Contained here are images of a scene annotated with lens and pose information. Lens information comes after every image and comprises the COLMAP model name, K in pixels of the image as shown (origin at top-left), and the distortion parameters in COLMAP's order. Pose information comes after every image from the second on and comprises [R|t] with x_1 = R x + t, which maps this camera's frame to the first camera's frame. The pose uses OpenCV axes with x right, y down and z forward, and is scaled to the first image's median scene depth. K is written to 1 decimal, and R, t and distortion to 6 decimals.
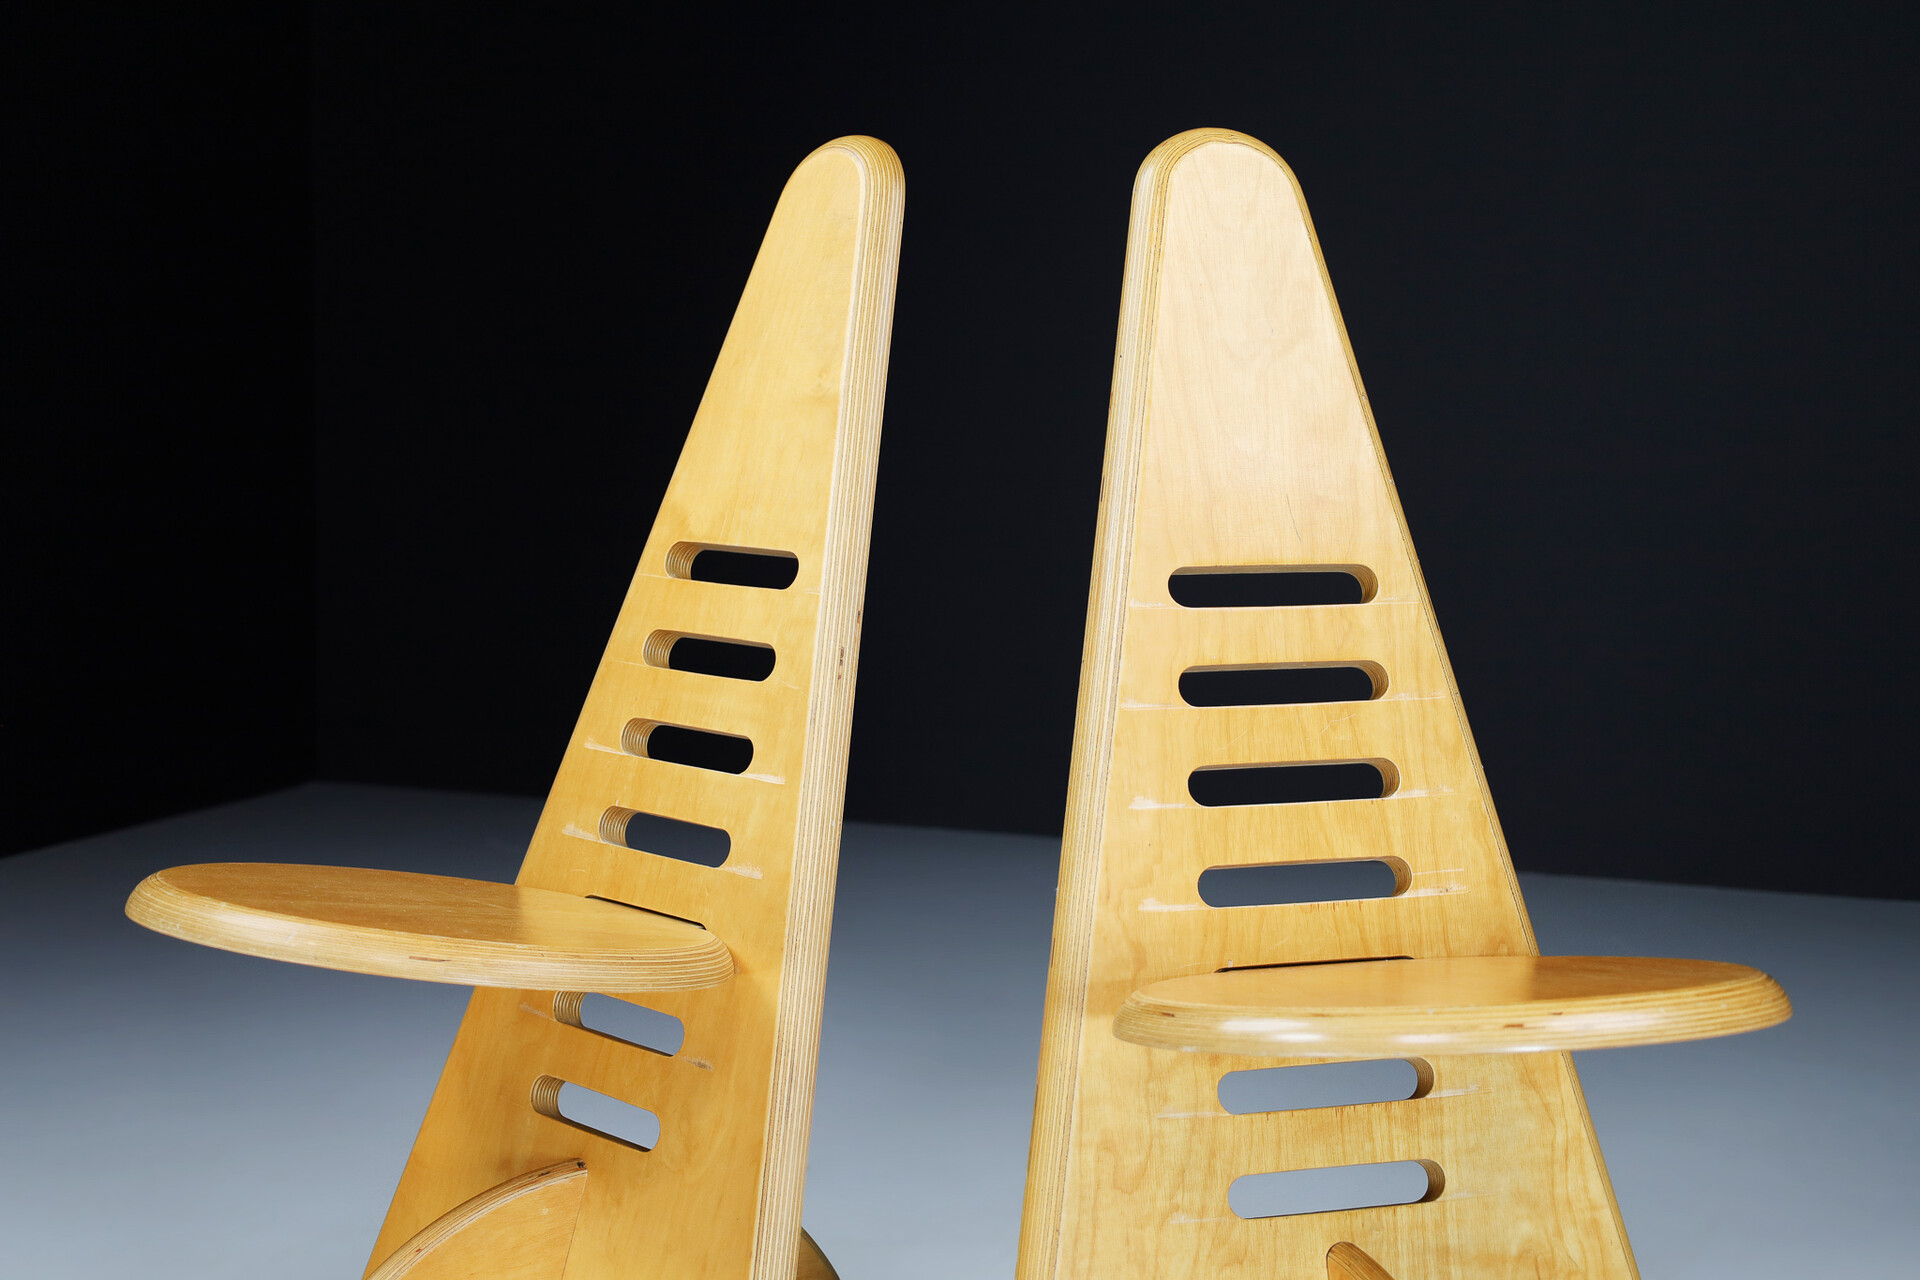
lens RADIAL K [[2781.8, 0, 995.4], [0, 2781.8, 614.5], [0, 0, 1]] dist [-0.001197, 0.000000]
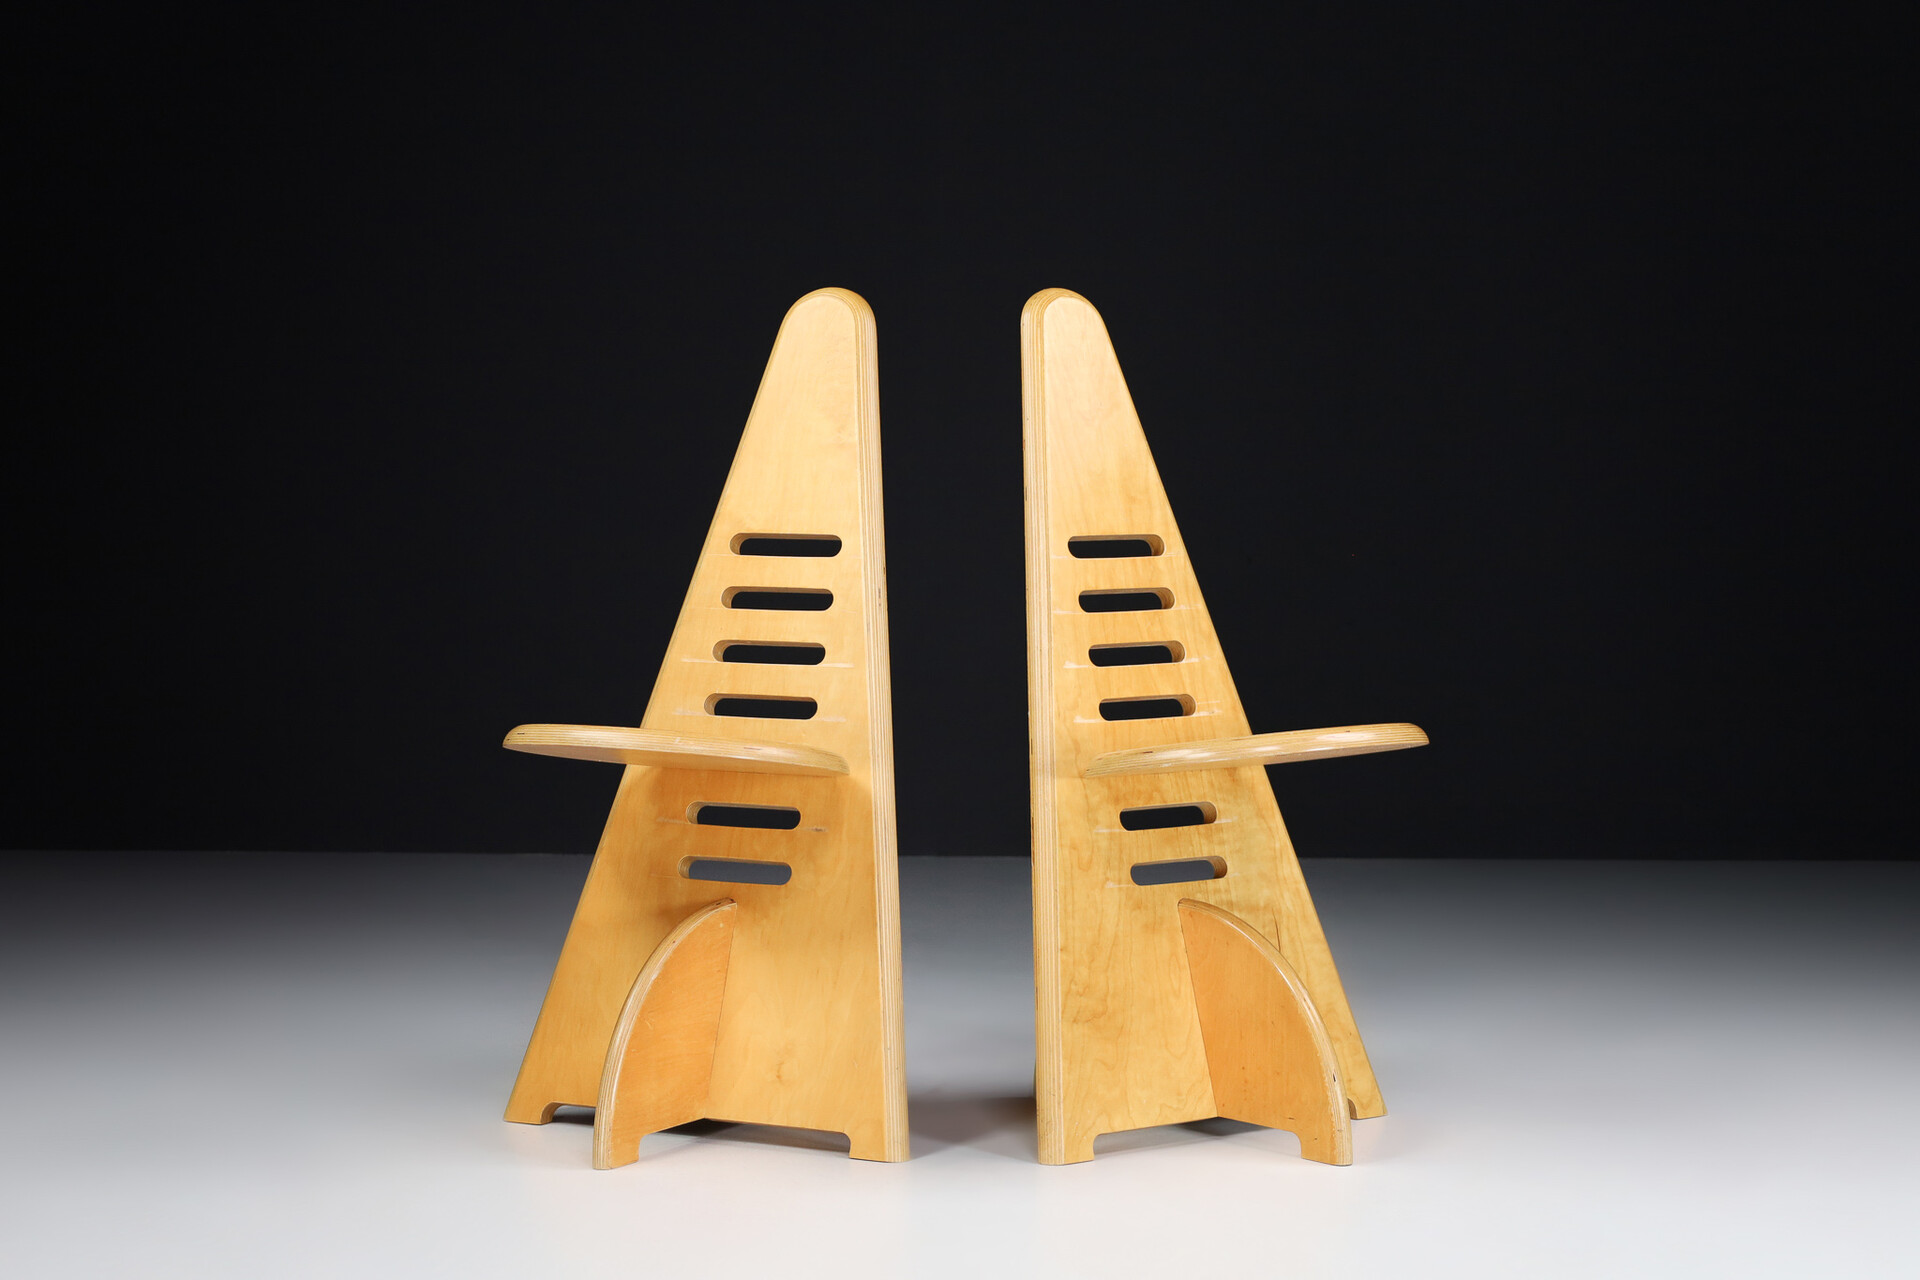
lens RADIAL K [[3892.9, 0, 959.8], [0, 3892.9, 635.8], [0, 0, 1]] dist [0.116702, 0.000000]
pose [[0.939808, -0.027942, 0.340559, -0.856946], [0.037362, 0.999078, -0.021133, 0.097256], [-0.339654, 0.032585, 0.939986, -1.331475]]
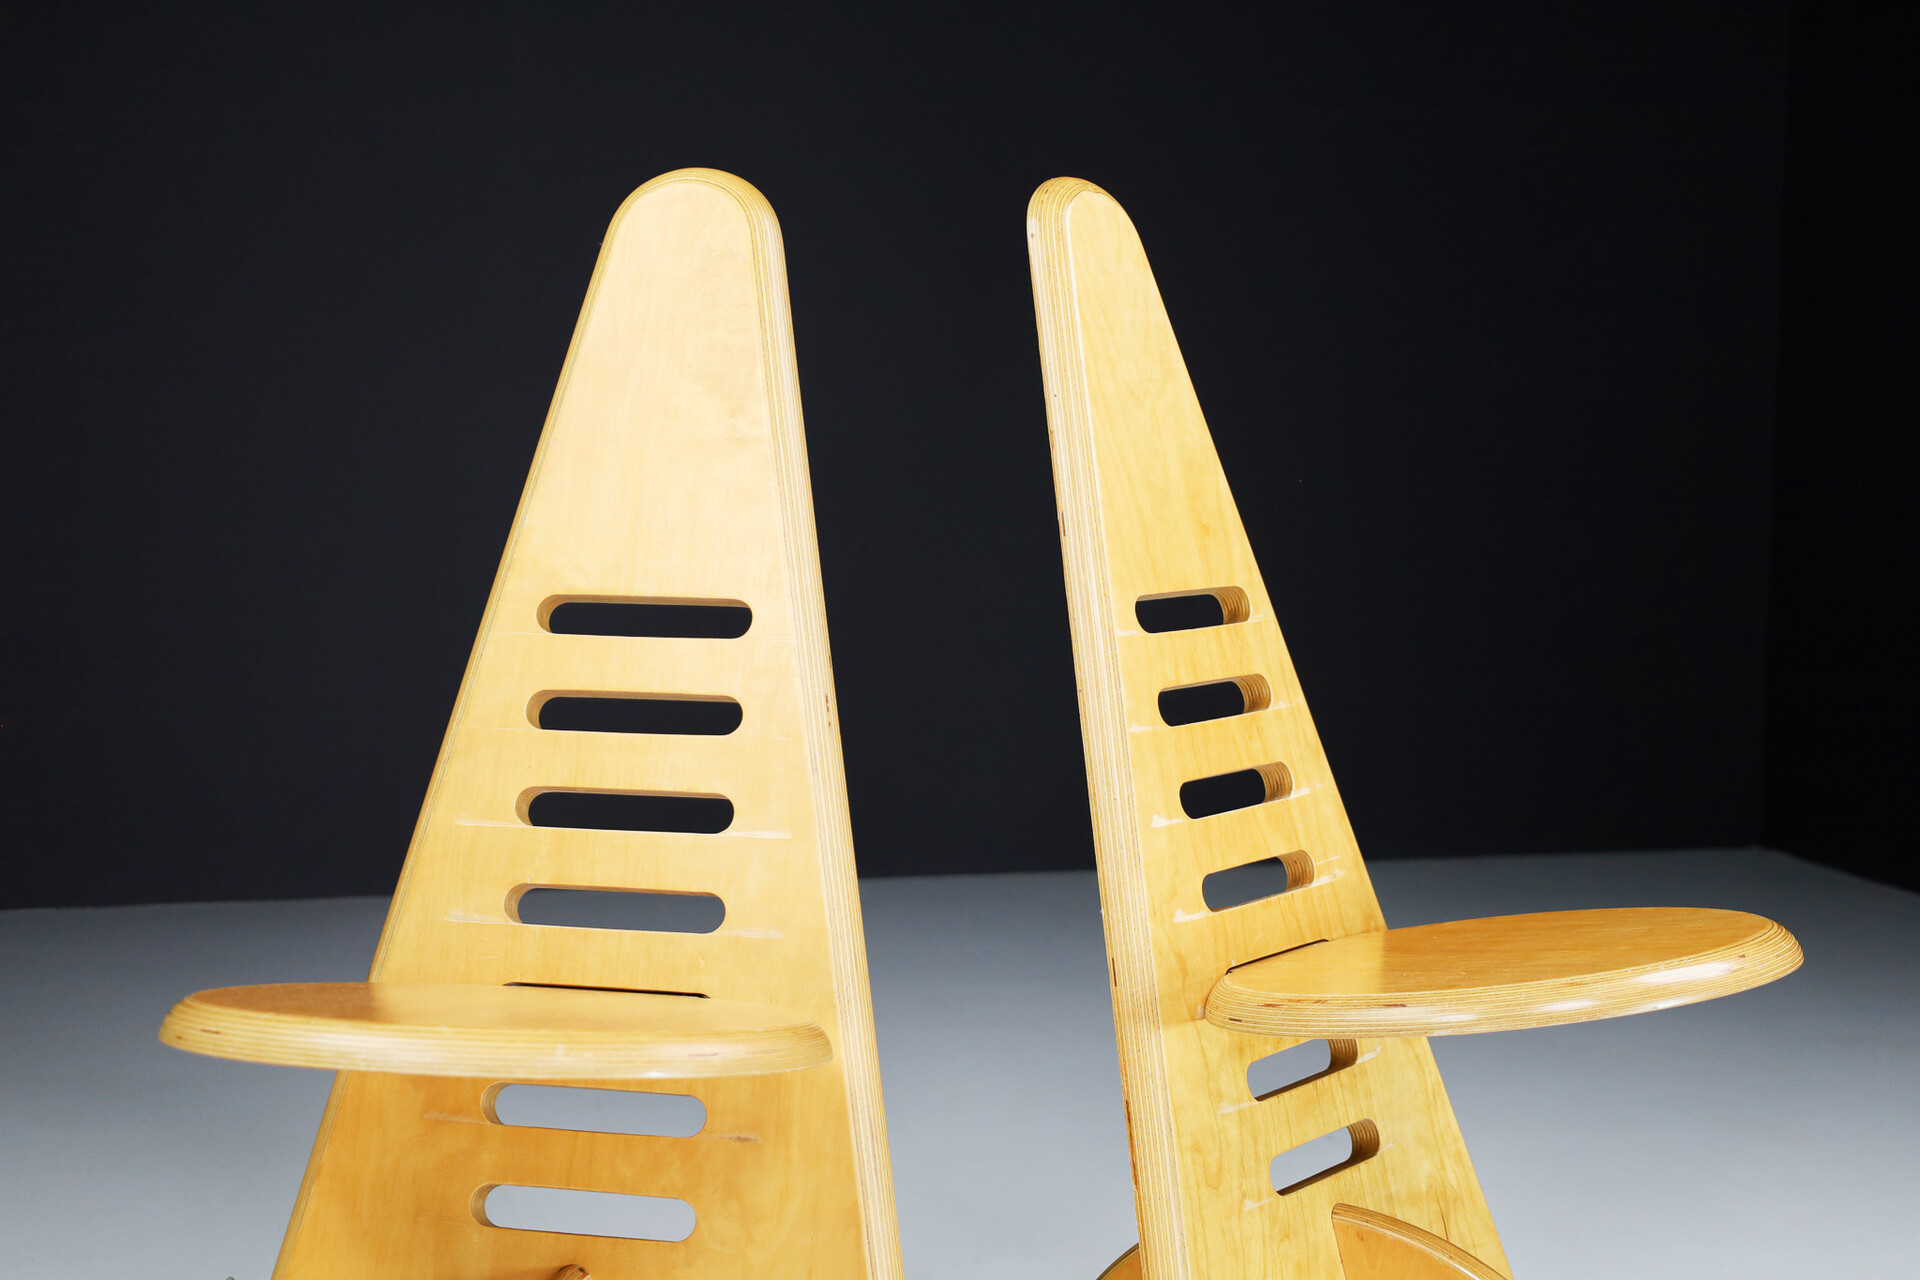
lens RADIAL K [[2781.8, 0, 955.3], [0, 2781.8, 627.0], [0, 0, 1]] dist [-0.001197, 0.000000]
pose [[0.827818, -0.052479, 0.558536, -0.578217], [0.053111, 0.998474, 0.015097, -0.024693], [-0.558476, 0.017167, 0.829343, 0.165299]]
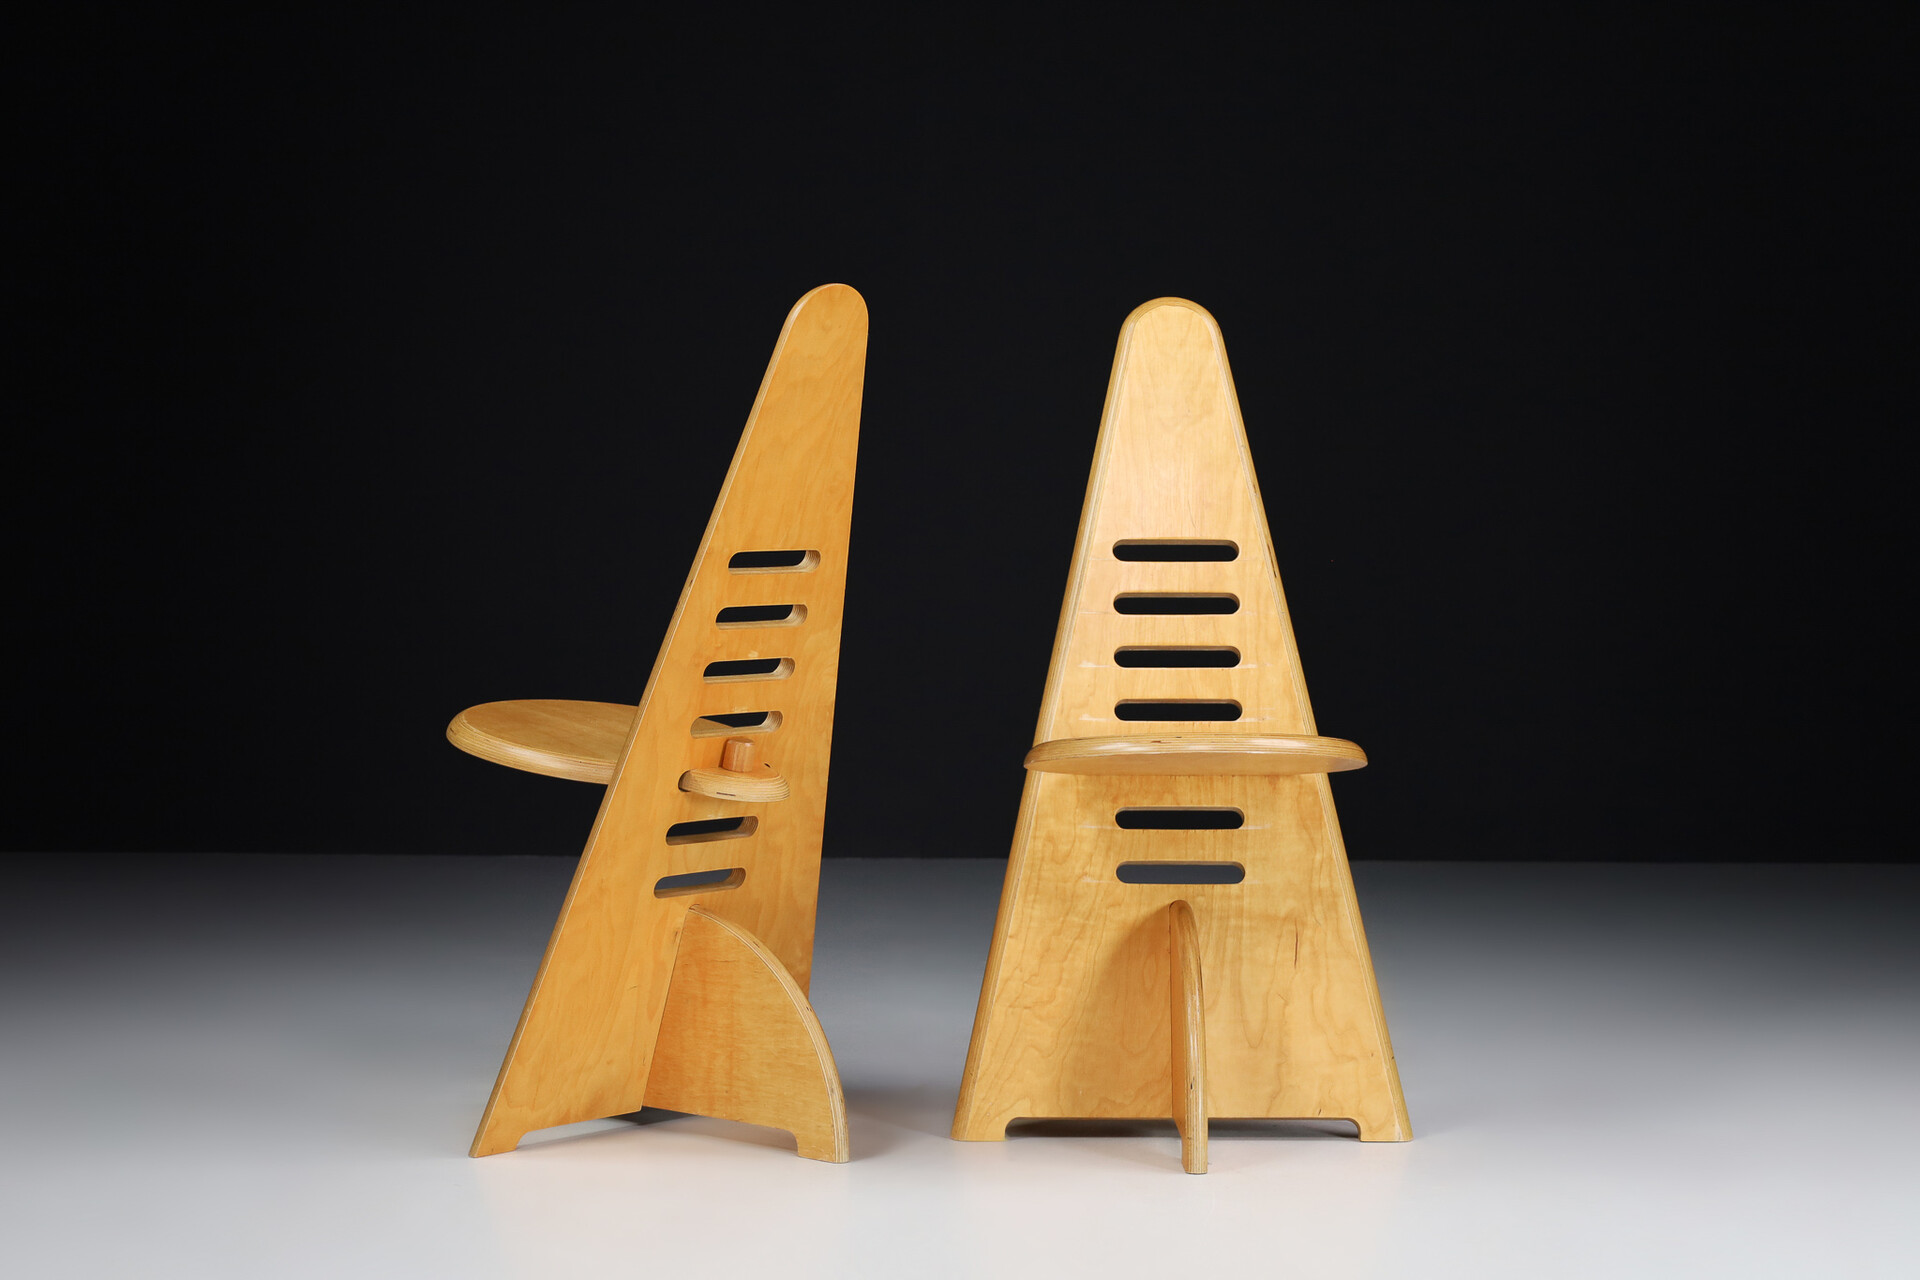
lens RADIAL K [[3892.9, 0, 958.0], [0, 3892.9, 652.5], [0, 0, 1]] dist [0.116702, 0.000000]
pose [[0.949324, 0.010635, -0.314120, 0.770497], [-0.021420, 0.999293, -0.030901, 0.138740], [0.313569, 0.036064, 0.948880, -1.465646]]
